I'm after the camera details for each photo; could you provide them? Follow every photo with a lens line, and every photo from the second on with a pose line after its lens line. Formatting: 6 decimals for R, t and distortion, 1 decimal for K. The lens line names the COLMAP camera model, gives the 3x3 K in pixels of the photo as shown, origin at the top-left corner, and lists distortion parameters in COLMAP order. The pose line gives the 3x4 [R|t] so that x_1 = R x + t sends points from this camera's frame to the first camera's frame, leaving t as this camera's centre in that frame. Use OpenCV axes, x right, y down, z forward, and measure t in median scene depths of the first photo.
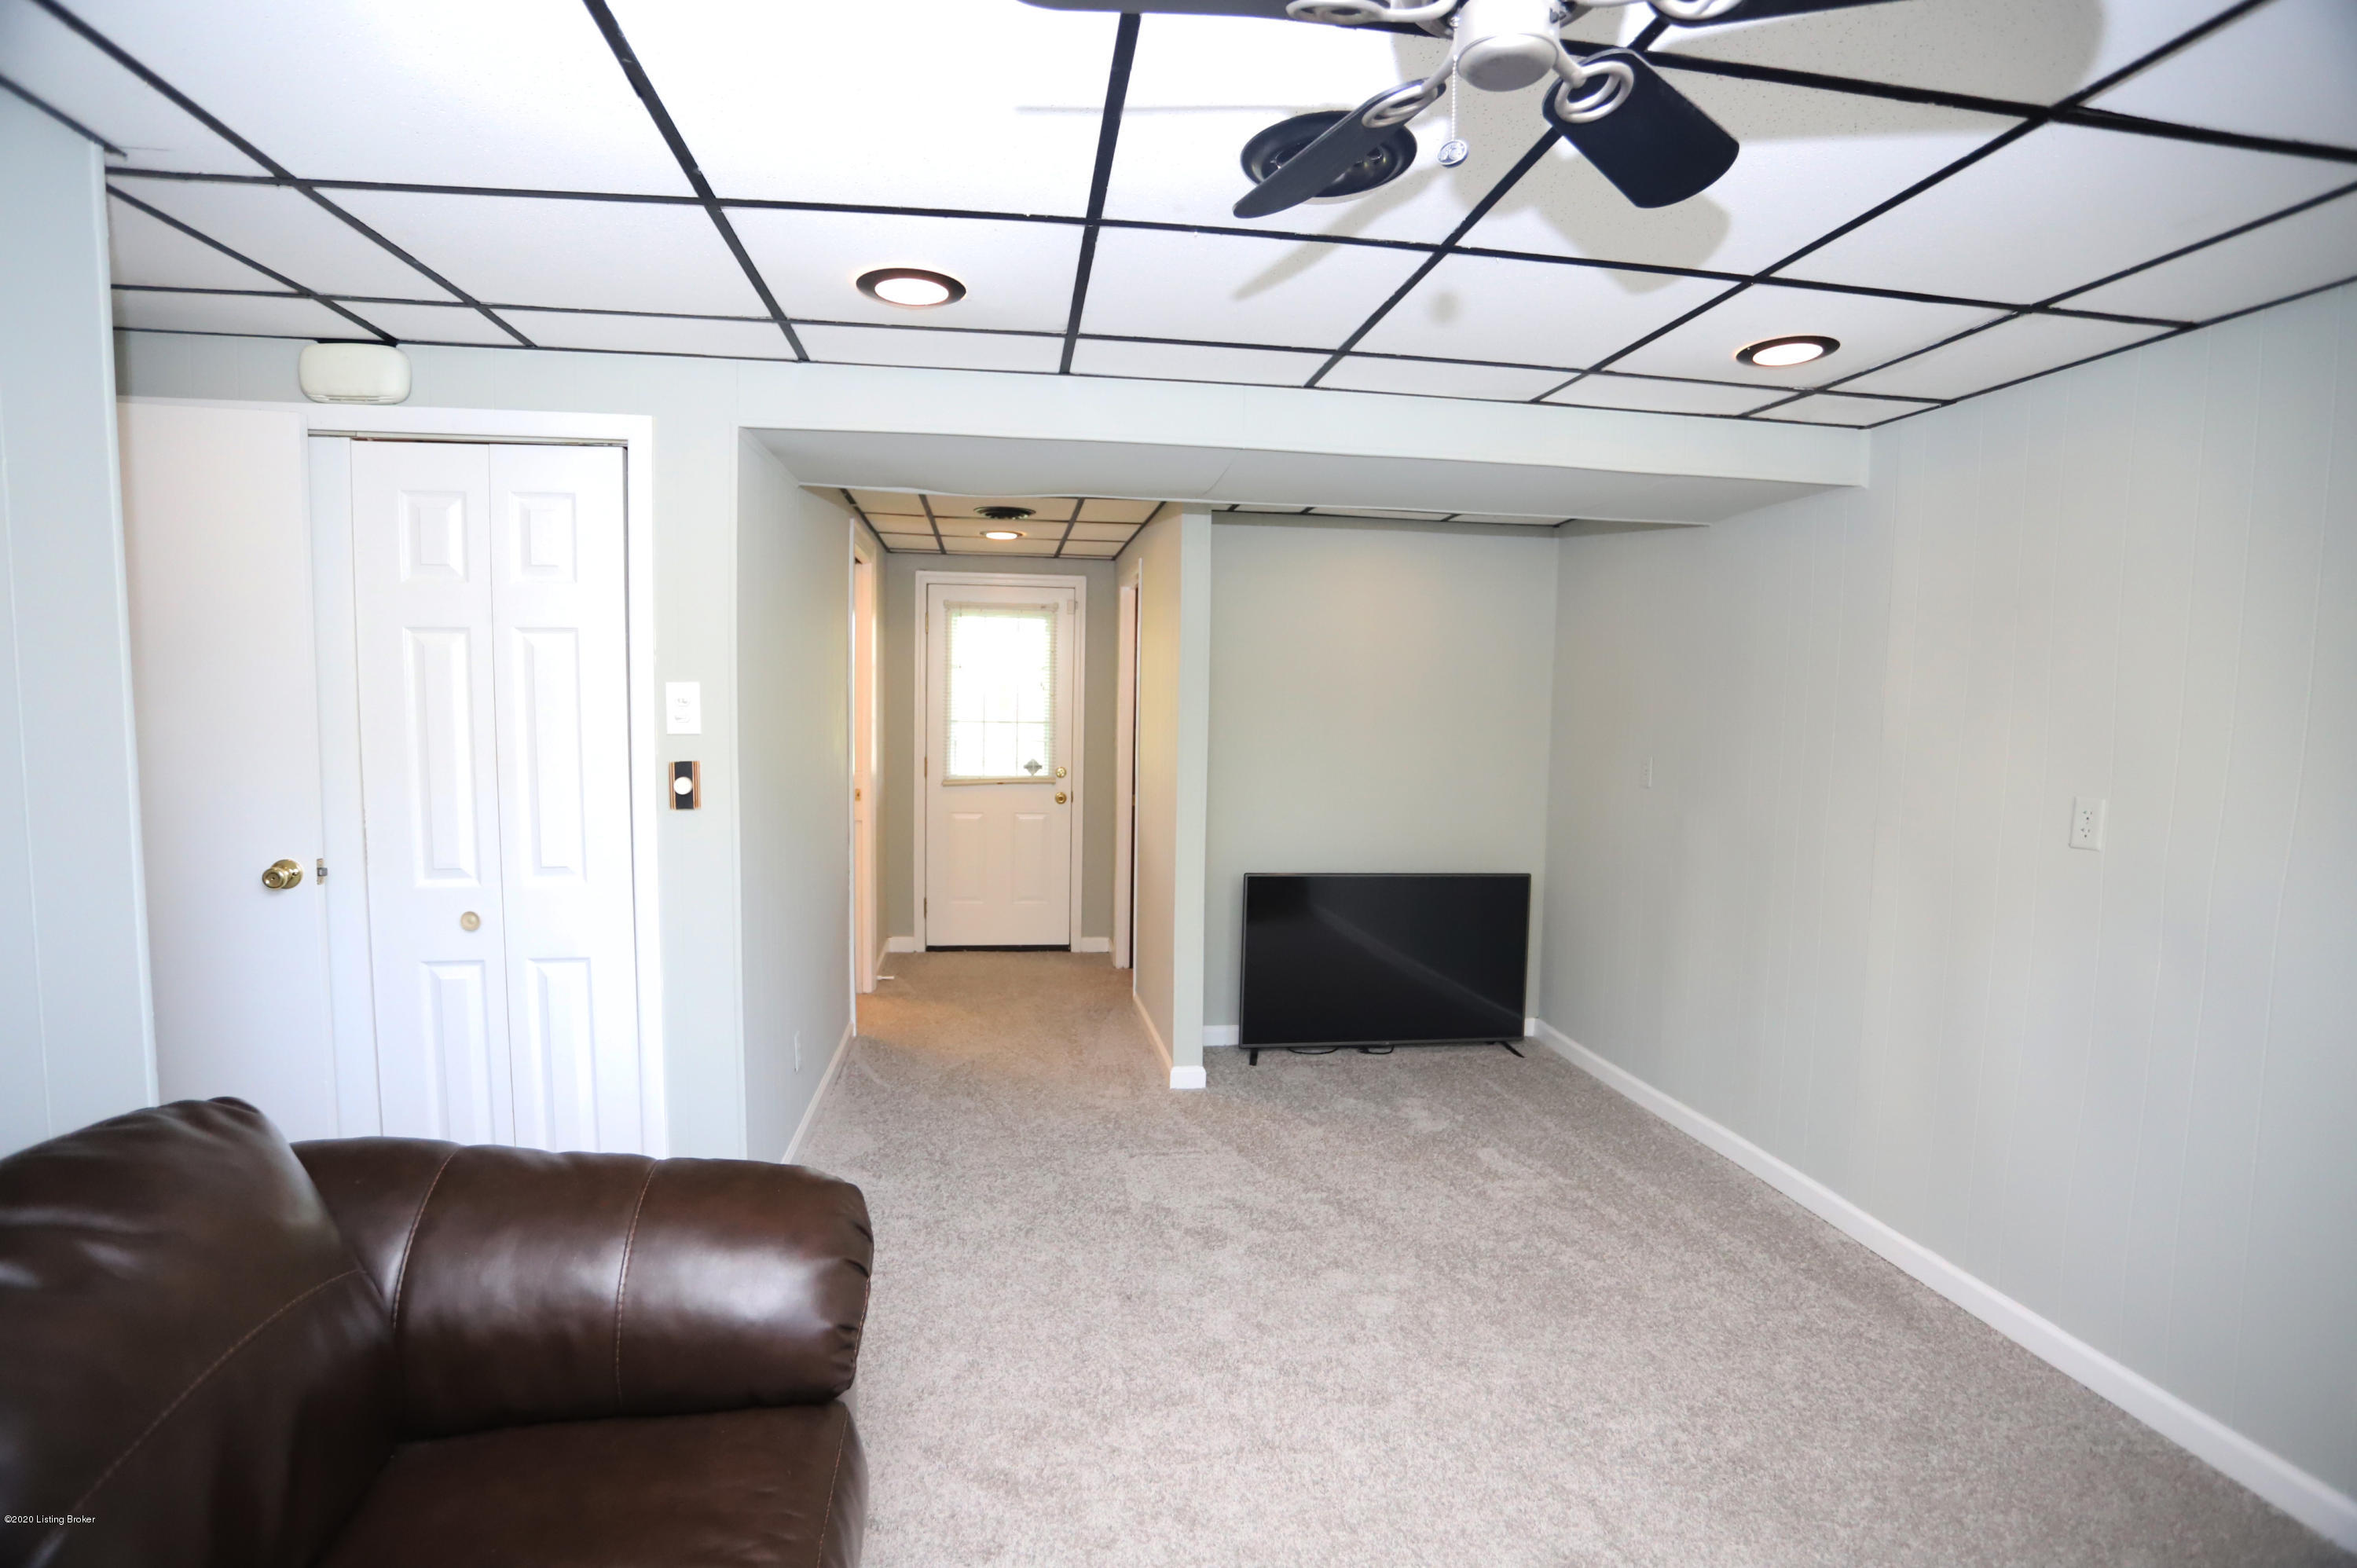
lens RADIAL K [[1119.0, 0, 1173.3], [0, 1119.0, 790.4], [0, 0, 1]] dist [-0.048018, 0.001798]
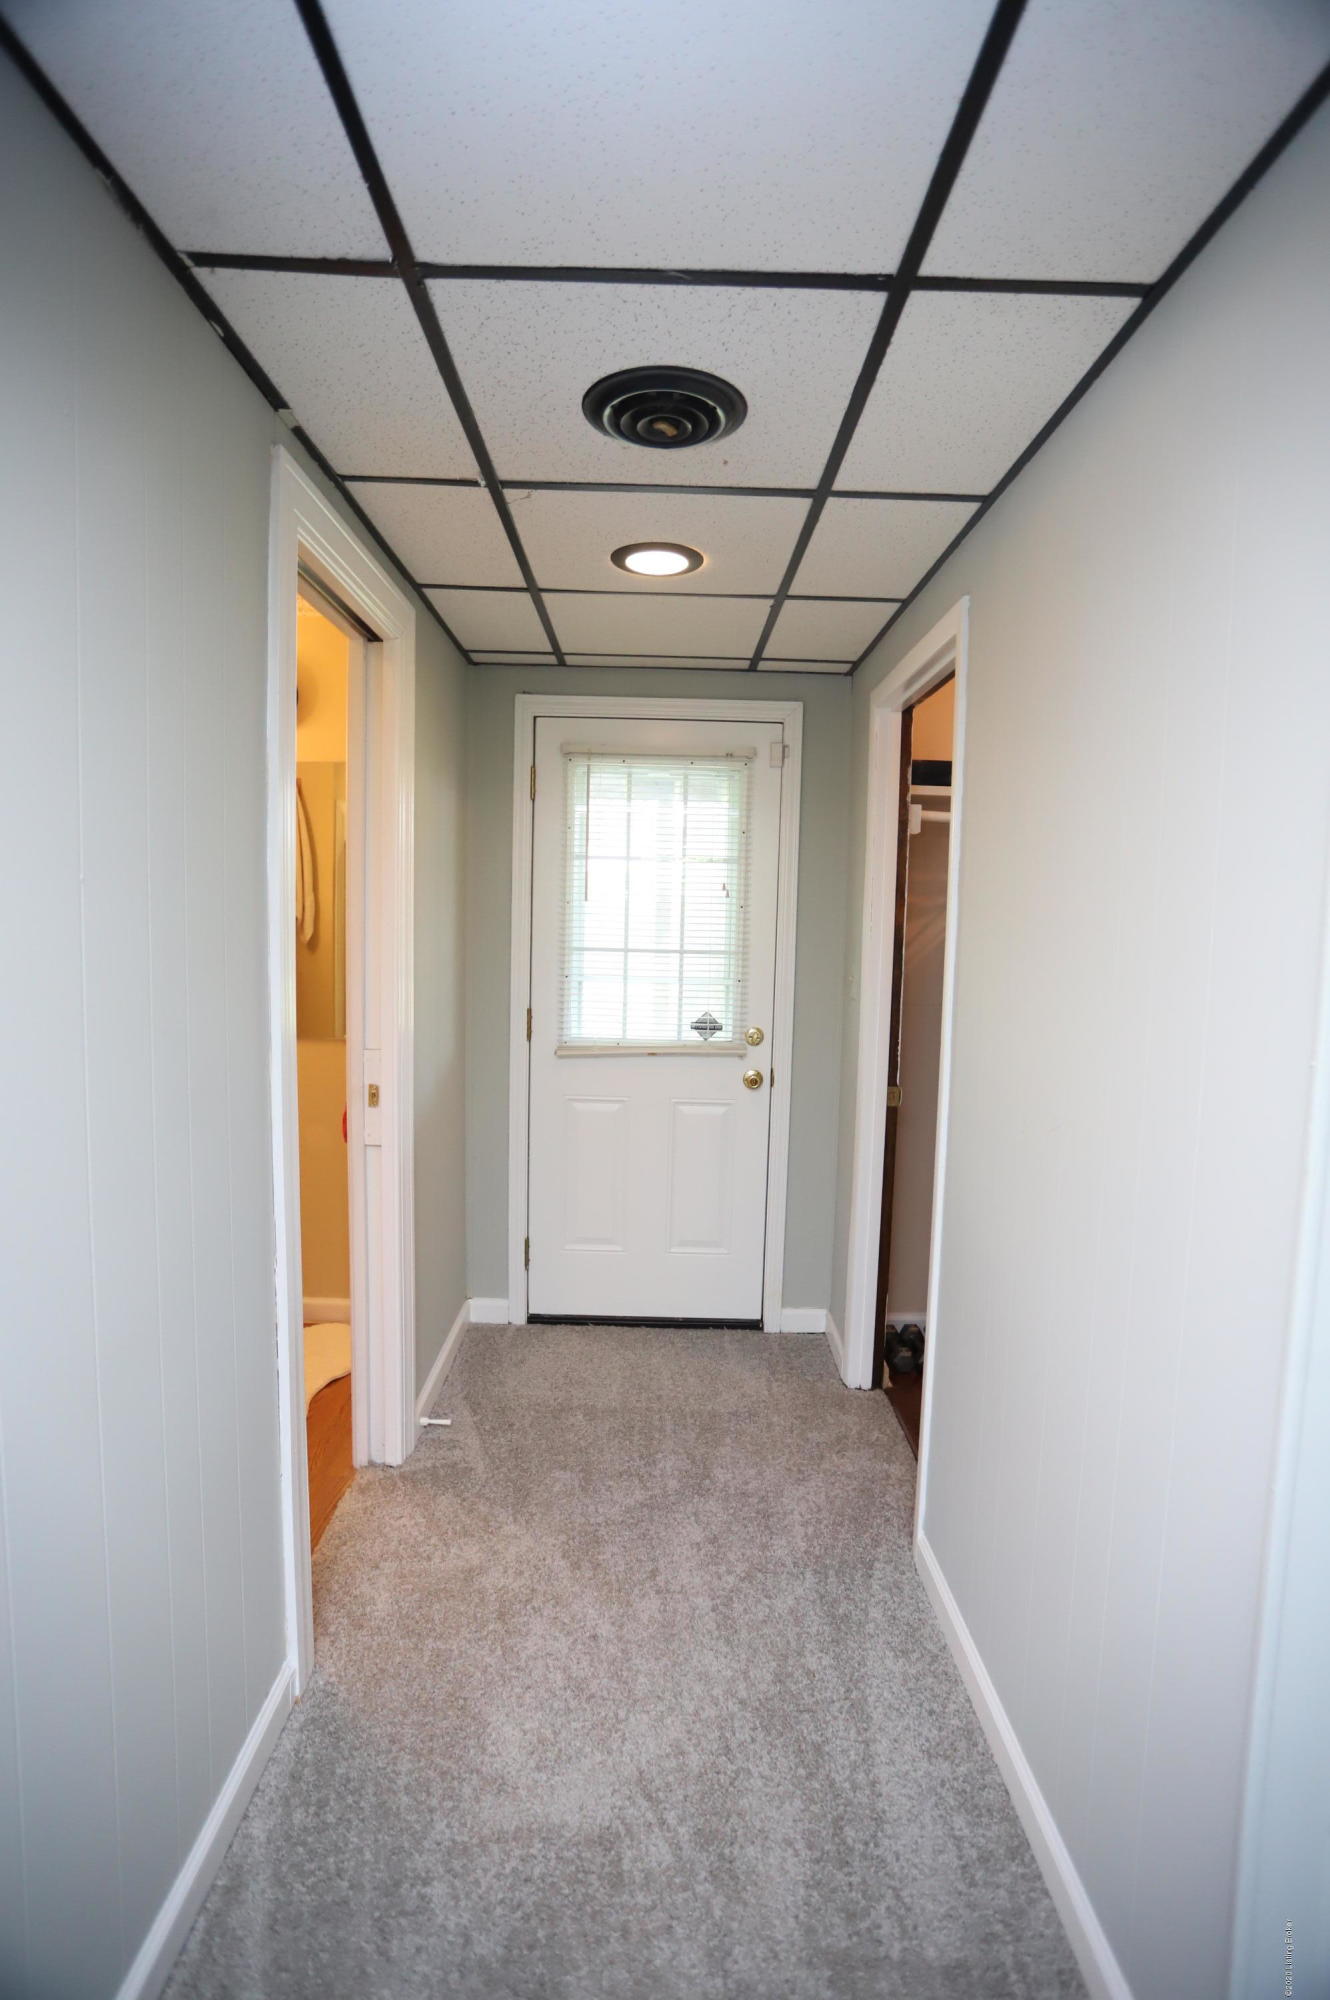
lens RADIAL K [[949.6, 0, 664.6], [0, 949.6, 993.5], [0, 0, 1]] dist [-0.048018, 0.001798]
pose [[0.988907, 0.014749, -0.147804, -0.074239], [-0.014879, 0.999889, 0.000229, -0.038532], [0.147791, 0.001973, 0.989017, 0.503461]]
